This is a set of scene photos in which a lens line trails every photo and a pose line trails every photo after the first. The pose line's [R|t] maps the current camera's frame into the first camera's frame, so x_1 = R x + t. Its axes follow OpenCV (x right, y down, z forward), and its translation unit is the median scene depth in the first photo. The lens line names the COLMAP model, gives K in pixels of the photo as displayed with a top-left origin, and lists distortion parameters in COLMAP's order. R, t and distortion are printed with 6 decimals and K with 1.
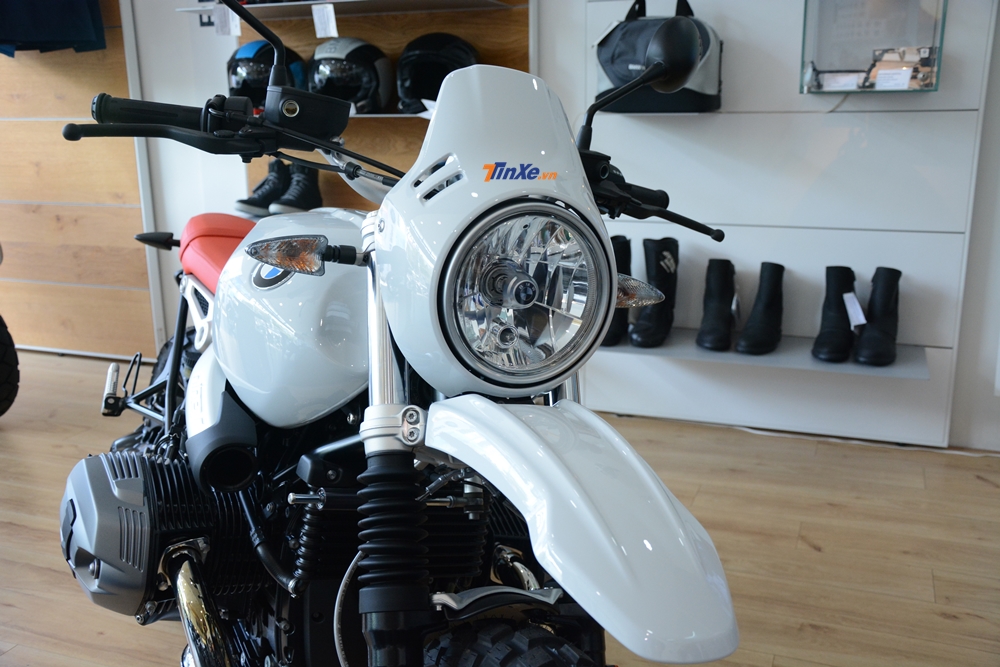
lens RADIAL K [[926.9, 0, 460.6], [0, 926.9, 323.5], [0, 0, 1]] dist [-0.017649, 0.000000]
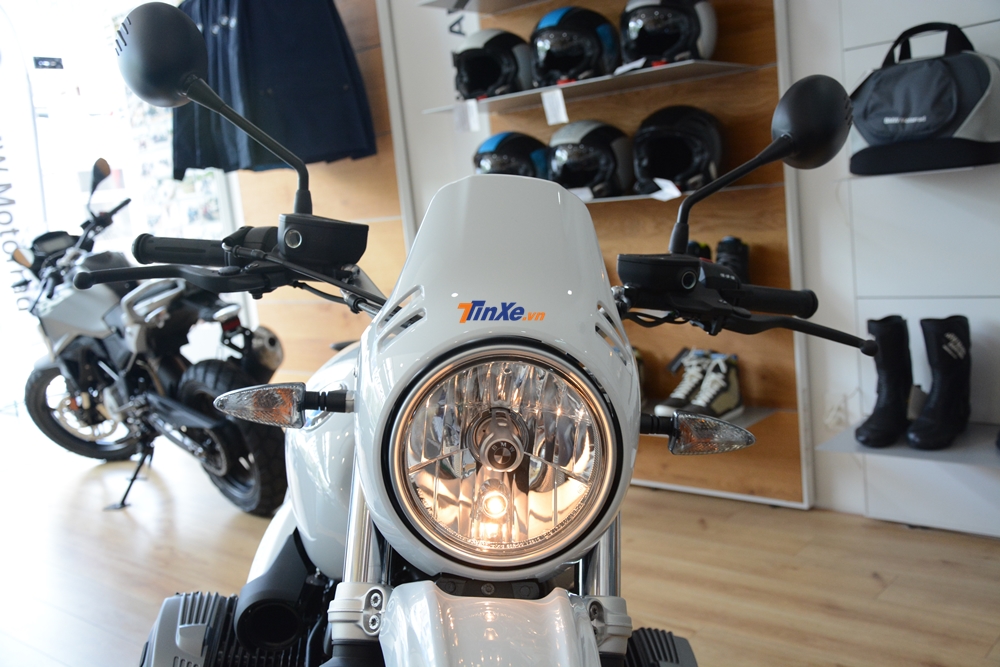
lens RADIAL K [[926.9, 0, 491.5], [0, 926.9, 335.6], [0, 0, 1]] dist [-0.017649, 0.000000]
pose [[0.939074, -0.033465, -0.342083, 0.115157], [0.012988, 0.997993, -0.061979, -0.028948], [0.343470, 0.053760, 0.937624, 0.080271]]
